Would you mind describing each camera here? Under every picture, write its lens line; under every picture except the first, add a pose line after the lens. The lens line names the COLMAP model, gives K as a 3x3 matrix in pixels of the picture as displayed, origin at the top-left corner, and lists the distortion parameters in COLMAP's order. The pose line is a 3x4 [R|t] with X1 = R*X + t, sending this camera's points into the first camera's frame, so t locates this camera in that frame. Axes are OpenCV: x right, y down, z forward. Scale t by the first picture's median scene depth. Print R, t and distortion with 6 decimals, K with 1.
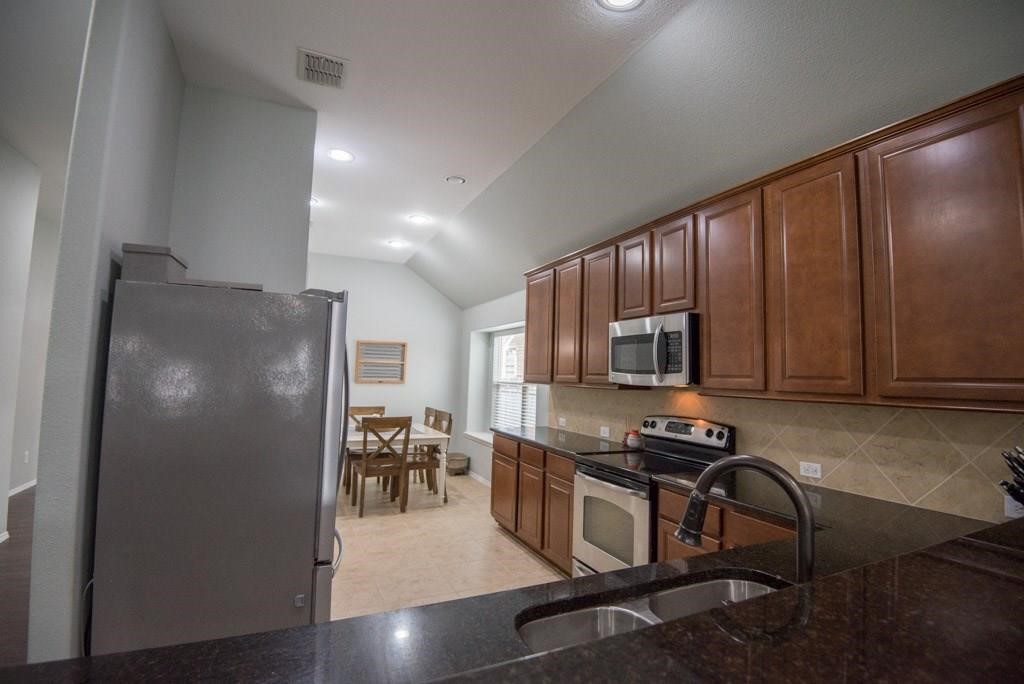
lens RADIAL K [[479.3, 0, 513.3], [0, 479.3, 349.5], [0, 0, 1]] dist [-0.000093, -0.000215]
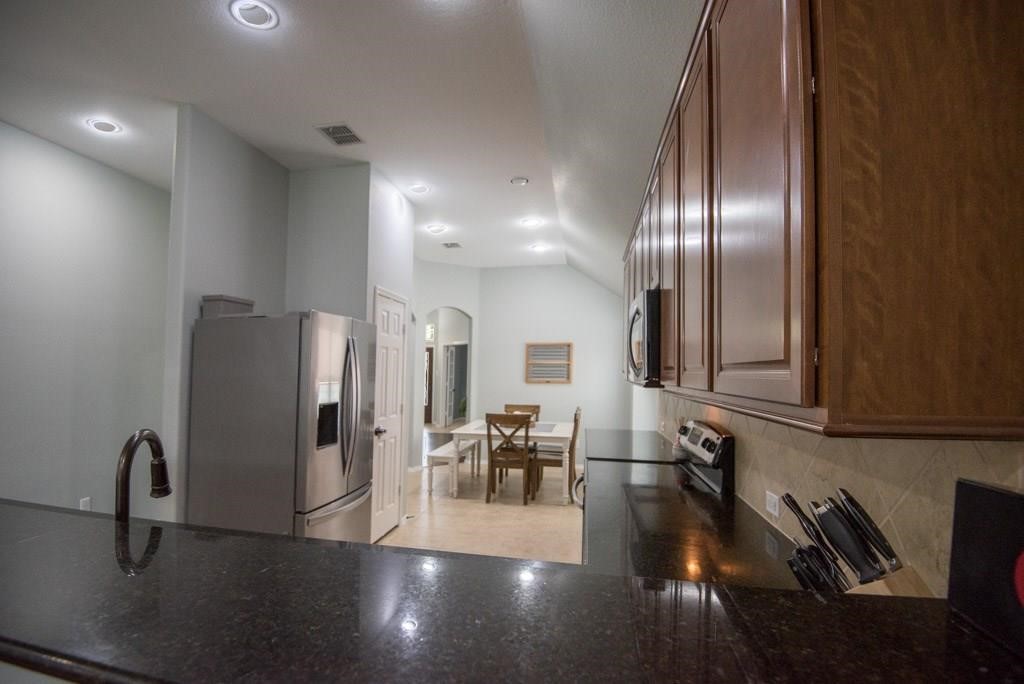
lens RADIAL K [[503.8, 0, 511.5], [0, 503.8, 361.8], [0, 0, 1]] dist [-0.000789, -0.000122]
pose [[0.774161, -0.031844, -0.632187, 0.458172], [0.046203, 0.998912, 0.006262, 0.017657], [0.631300, -0.034057, 0.774790, 0.135676]]
